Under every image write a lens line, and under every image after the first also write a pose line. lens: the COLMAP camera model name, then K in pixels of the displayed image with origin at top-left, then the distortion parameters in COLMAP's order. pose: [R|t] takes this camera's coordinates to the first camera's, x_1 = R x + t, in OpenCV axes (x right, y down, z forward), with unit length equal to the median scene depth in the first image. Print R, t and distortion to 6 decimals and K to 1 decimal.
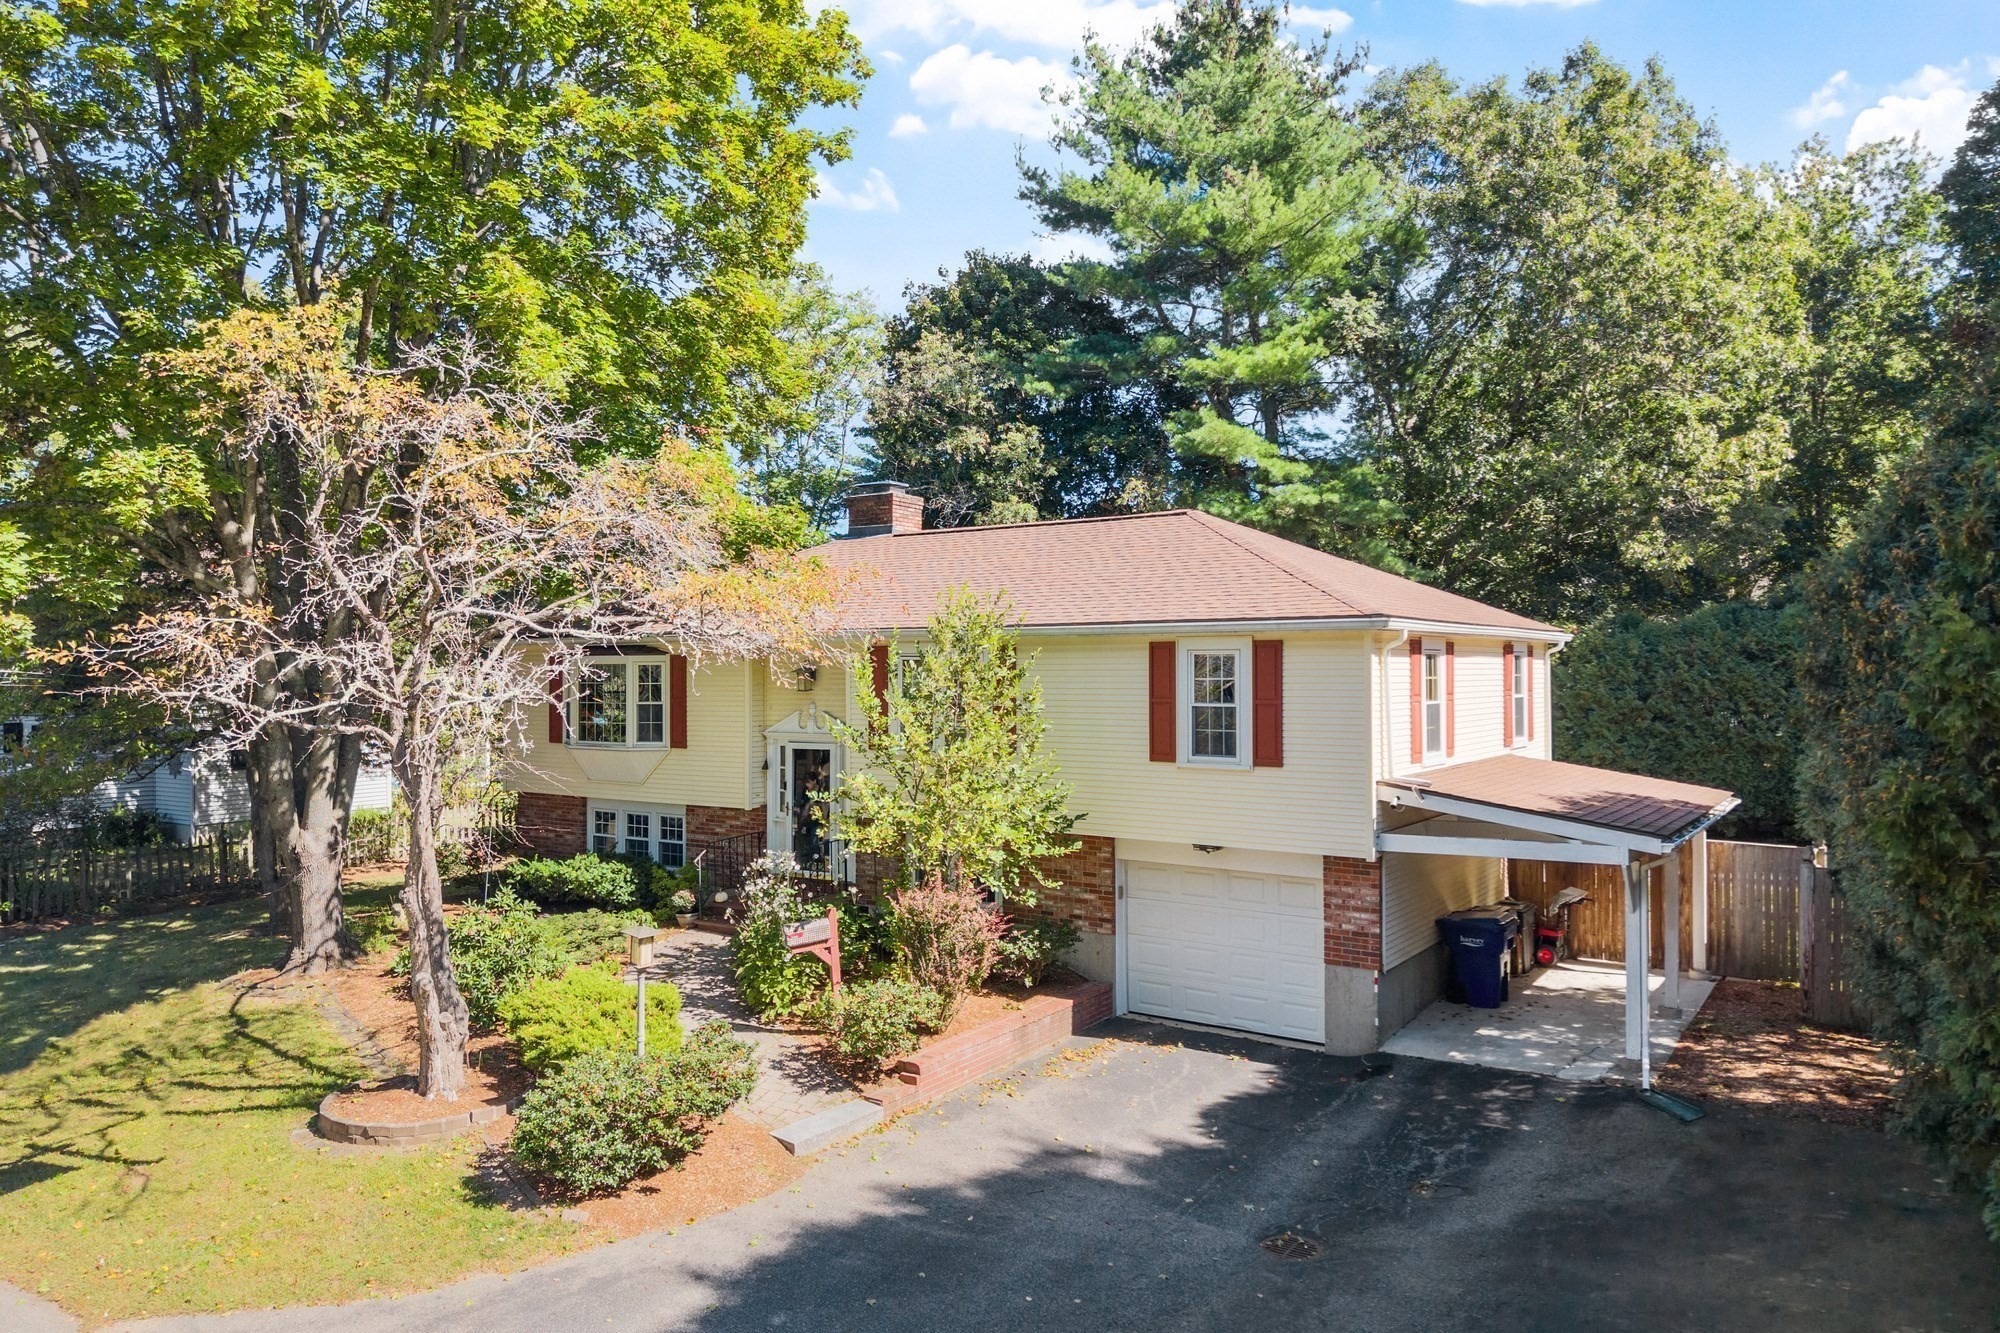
lens RADIAL K [[1304.9, 0, 1000.0], [0, 1304.9, 666.5], [0, 0, 1]] dist [0.002804, 0.004172]
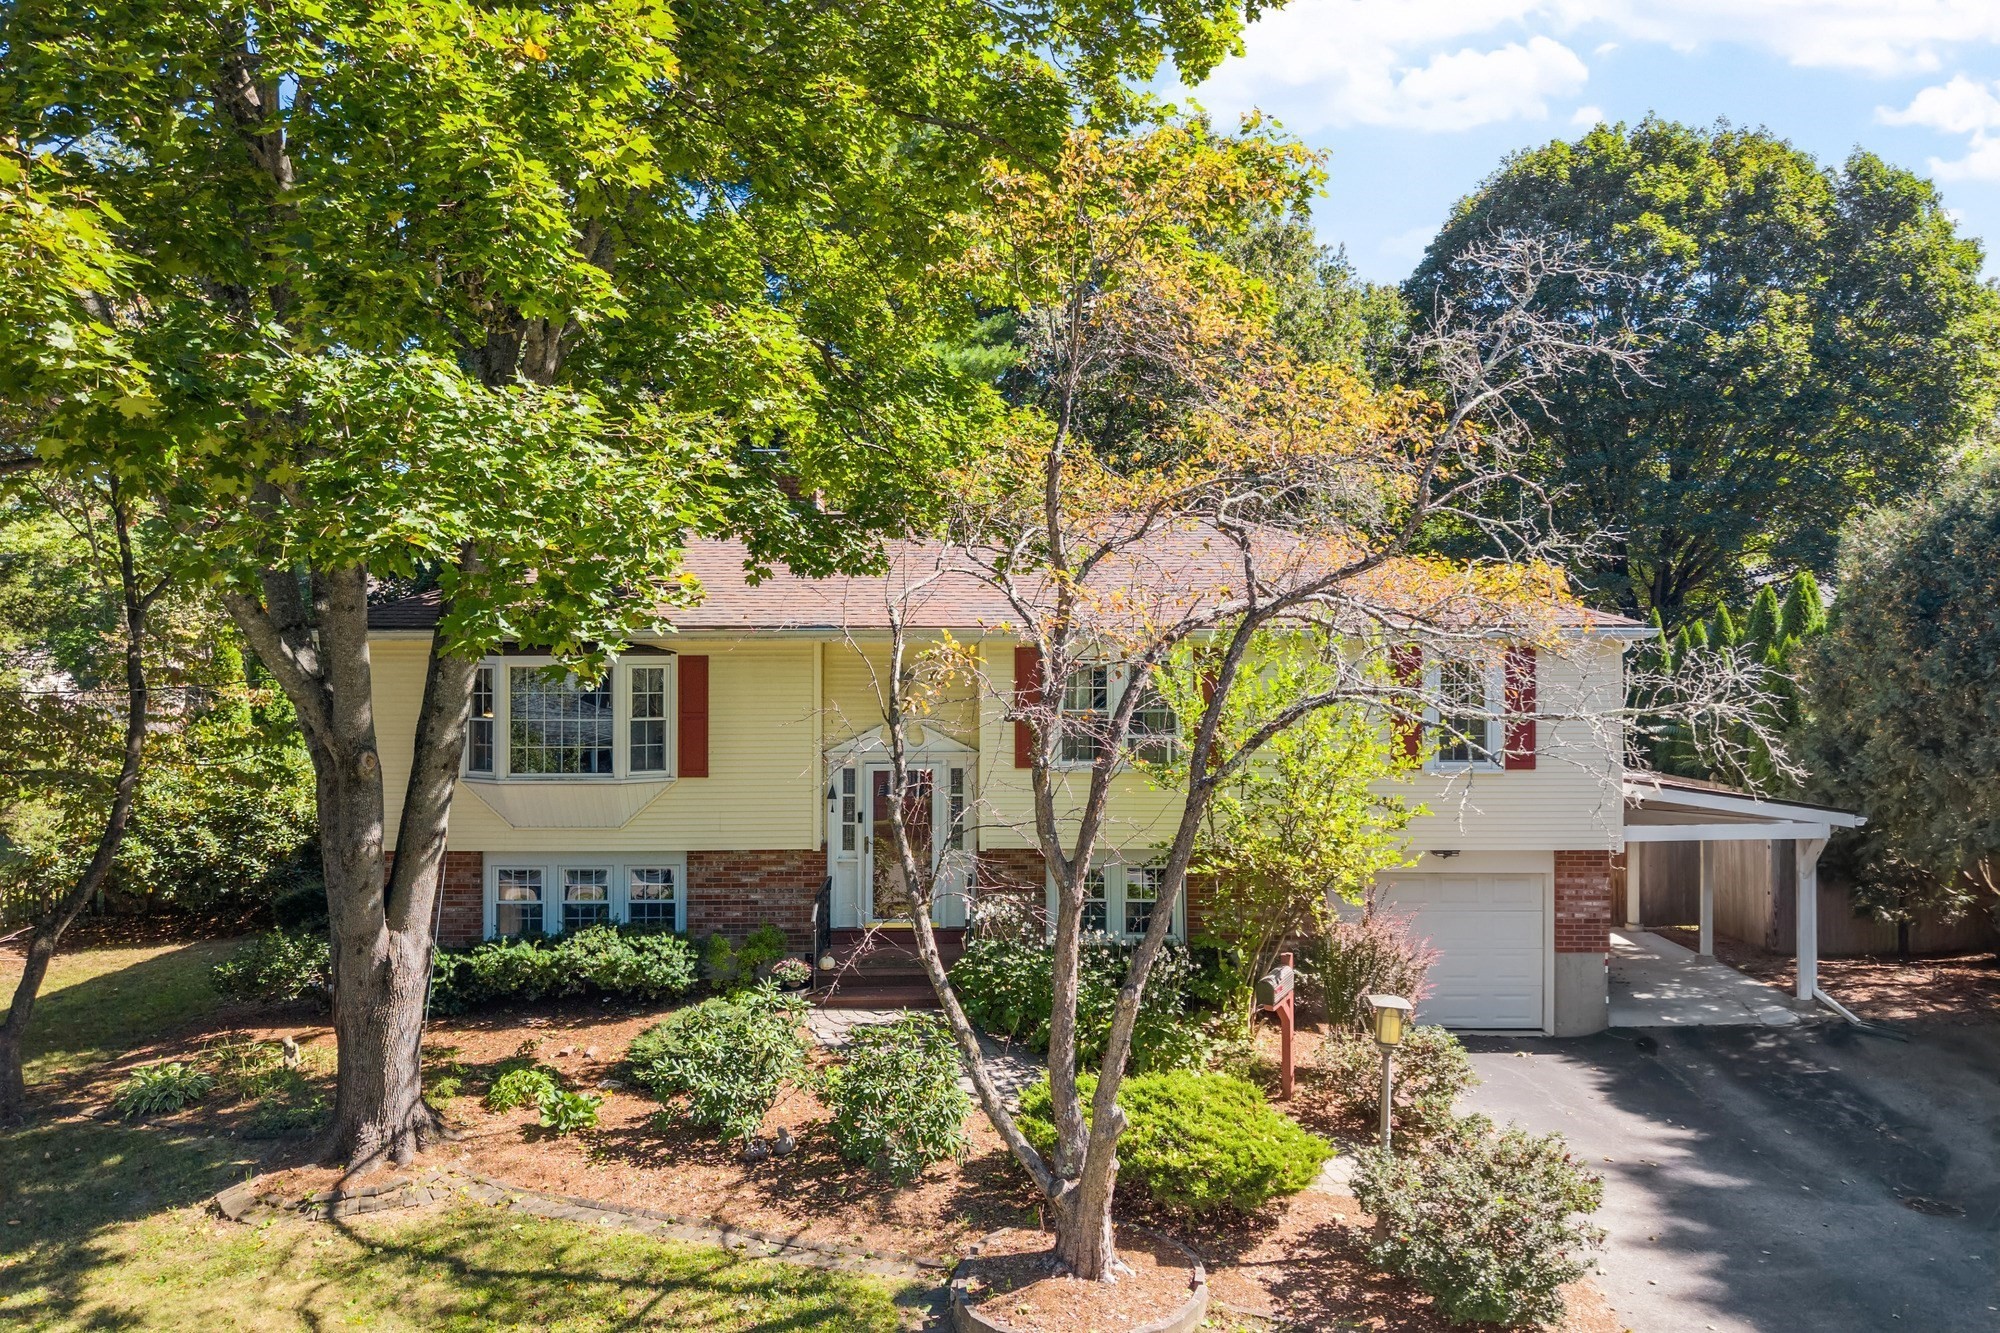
lens RADIAL K [[1304.9, 0, 1000.0], [0, 1304.9, 666.5], [0, 0, 1]] dist [0.002804, 0.004172]
pose [[0.834523, 0.005653, 0.550945, -0.718339], [-0.002588, 0.999977, -0.006340, 0.002445], [-0.550968, 0.003865, 0.834518, 0.360679]]
